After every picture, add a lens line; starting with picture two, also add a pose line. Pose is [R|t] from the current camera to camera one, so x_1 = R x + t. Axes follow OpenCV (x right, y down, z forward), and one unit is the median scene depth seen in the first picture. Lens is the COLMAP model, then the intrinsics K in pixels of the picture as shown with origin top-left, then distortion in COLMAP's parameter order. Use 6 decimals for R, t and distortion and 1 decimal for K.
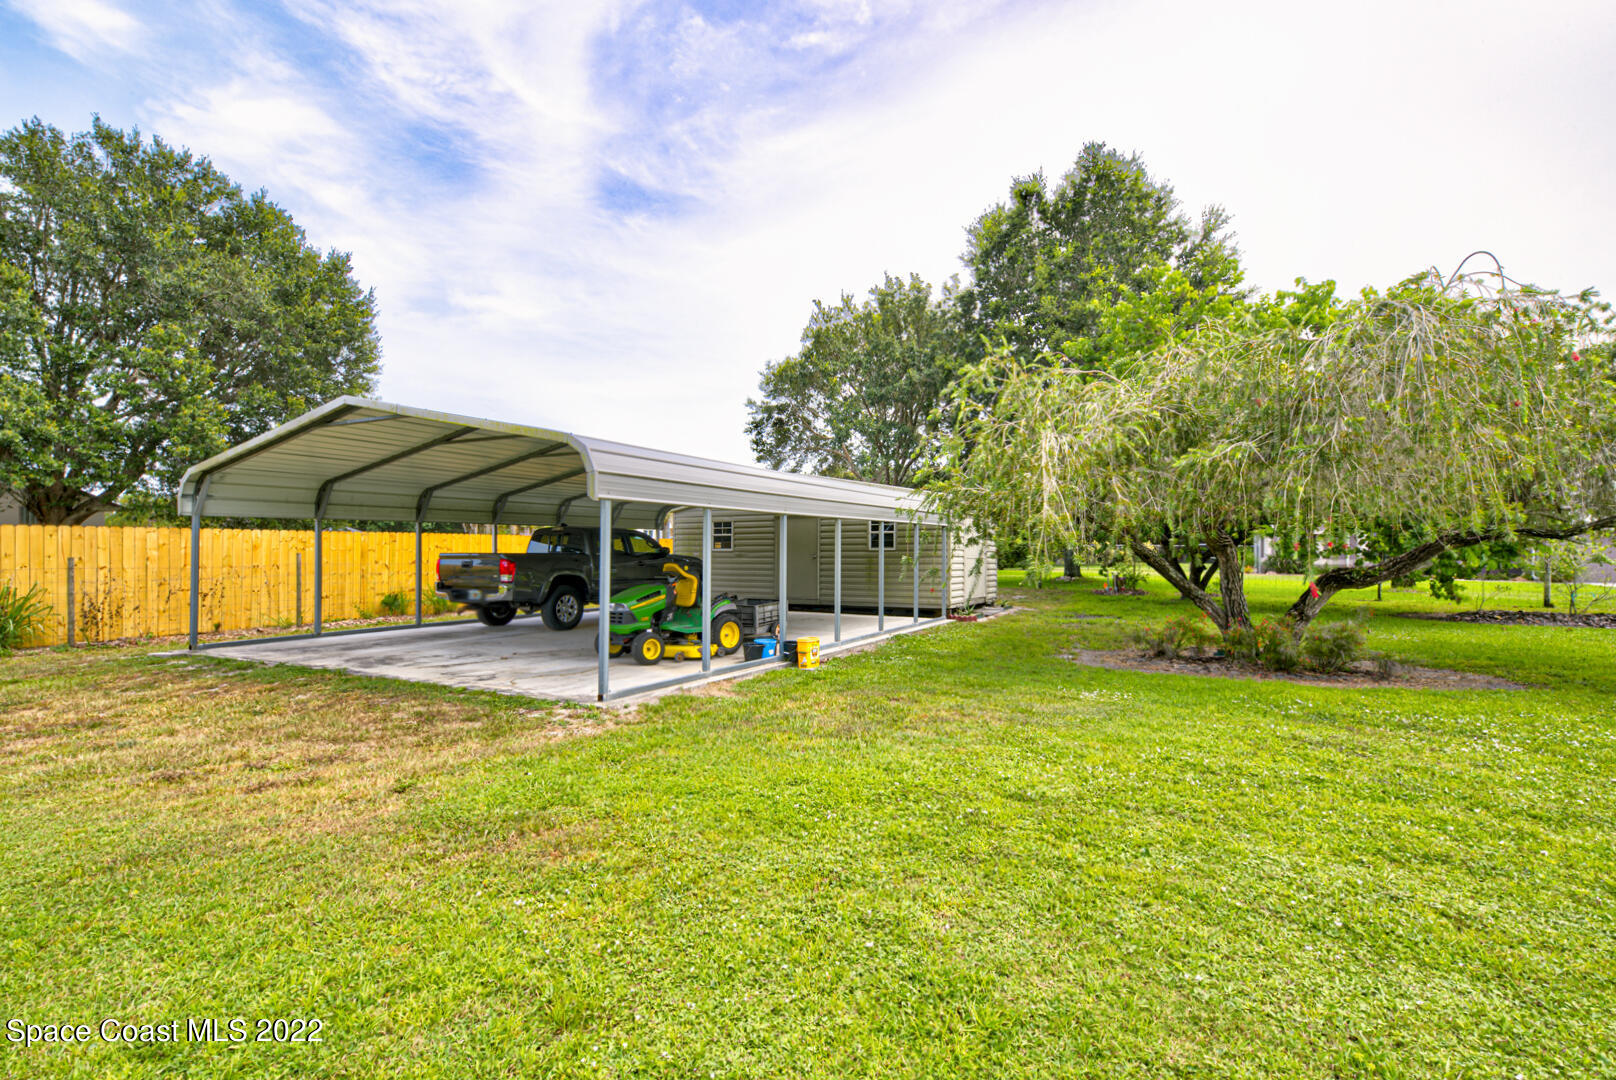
lens RADIAL K [[763.0, 0, 808.0], [0, 763.0, 540.0], [0, 0, 1]] dist [0.022359, 0.000205]
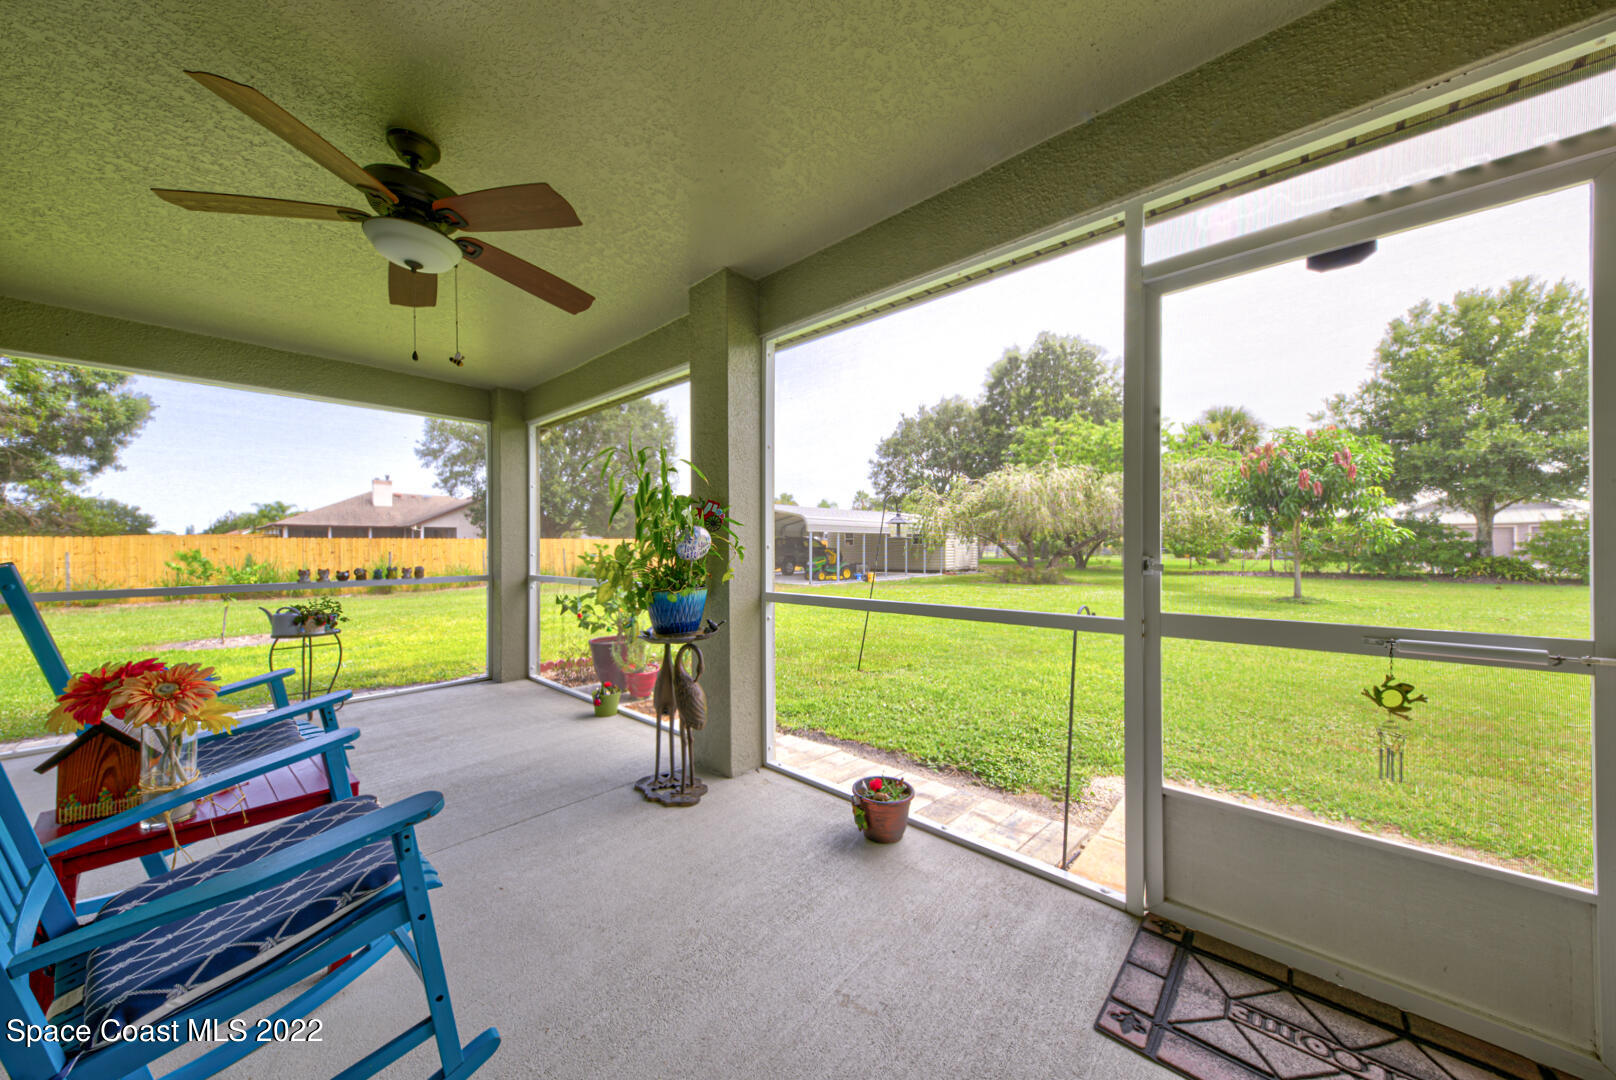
lens RADIAL K [[557.4, 0, 808.0], [0, 557.4, 540.0], [0, 0, 1]] dist [0.000260, 0.000038]
pose [[0.978538, -0.003787, -0.206032, 0.074962], [0.003774, 0.999993, -0.000459, -0.002698], [0.206032, -0.000329, 0.978545, -0.441140]]
